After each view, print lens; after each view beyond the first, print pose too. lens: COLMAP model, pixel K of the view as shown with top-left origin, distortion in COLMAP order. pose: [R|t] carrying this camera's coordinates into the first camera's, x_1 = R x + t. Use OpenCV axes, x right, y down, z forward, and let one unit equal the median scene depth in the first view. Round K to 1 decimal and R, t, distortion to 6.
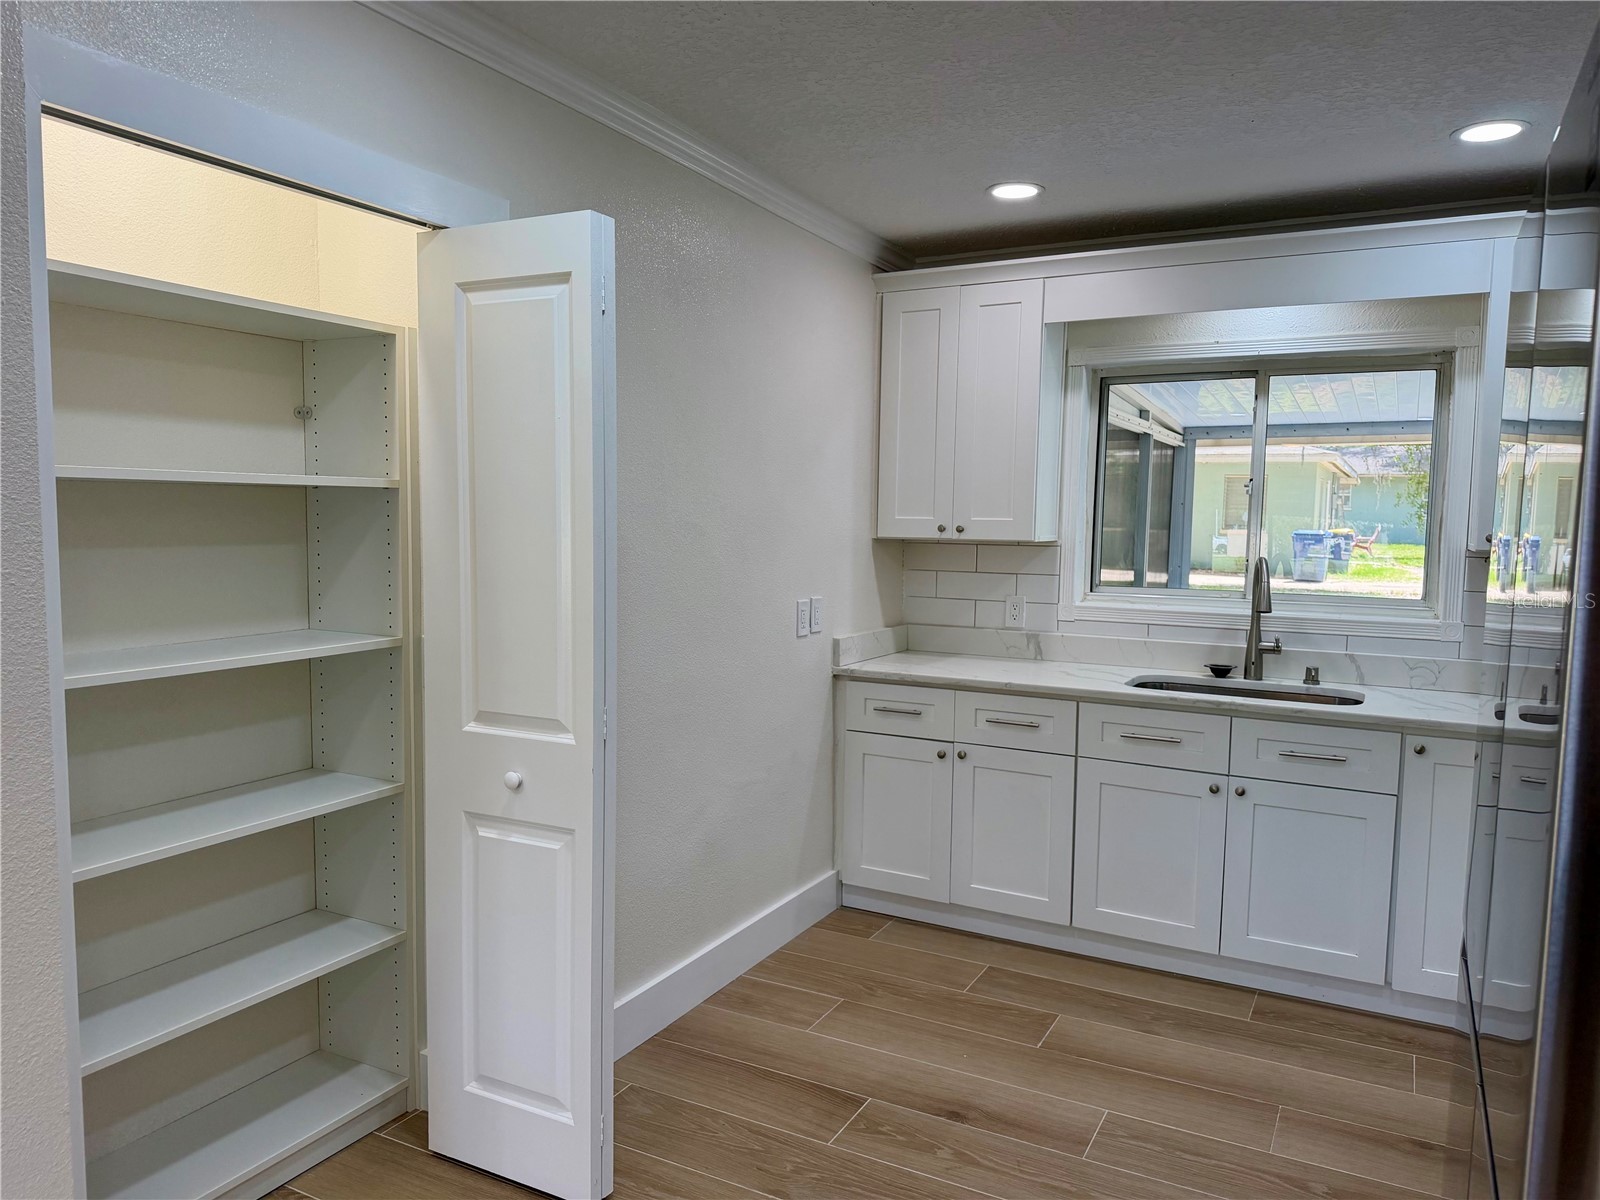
lens RADIAL K [[1124.3, 0, 756.3], [0, 1124.3, 615.8], [0, 0, 1]] dist [0.076470, -0.097484]
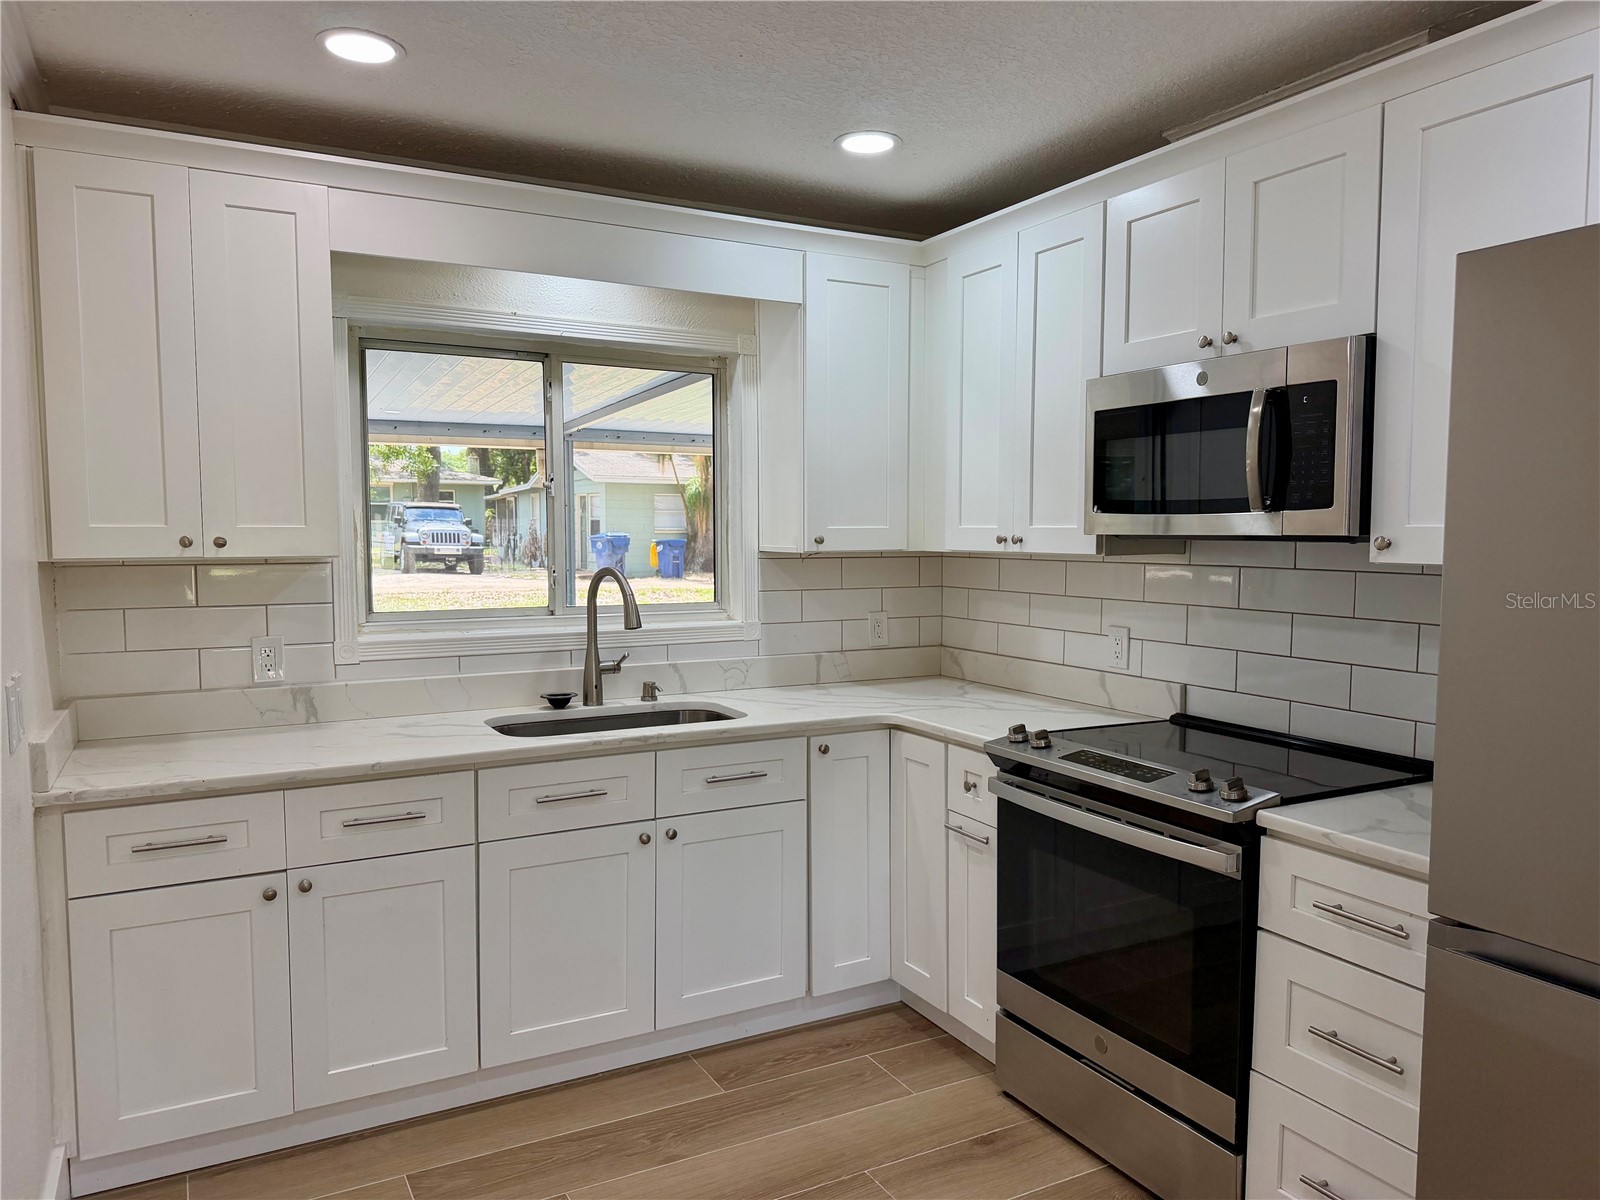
lens RADIAL K [[1124.3, 0, 812.9], [0, 1124.3, 611.8], [0, 0, 1]] dist [0.076470, -0.097484]
pose [[0.524605, -0.076559, 0.847896, -0.211351], [0.087027, 0.995554, 0.036046, -0.033007], [-0.846886, 0.054880, 0.528935, 0.389810]]
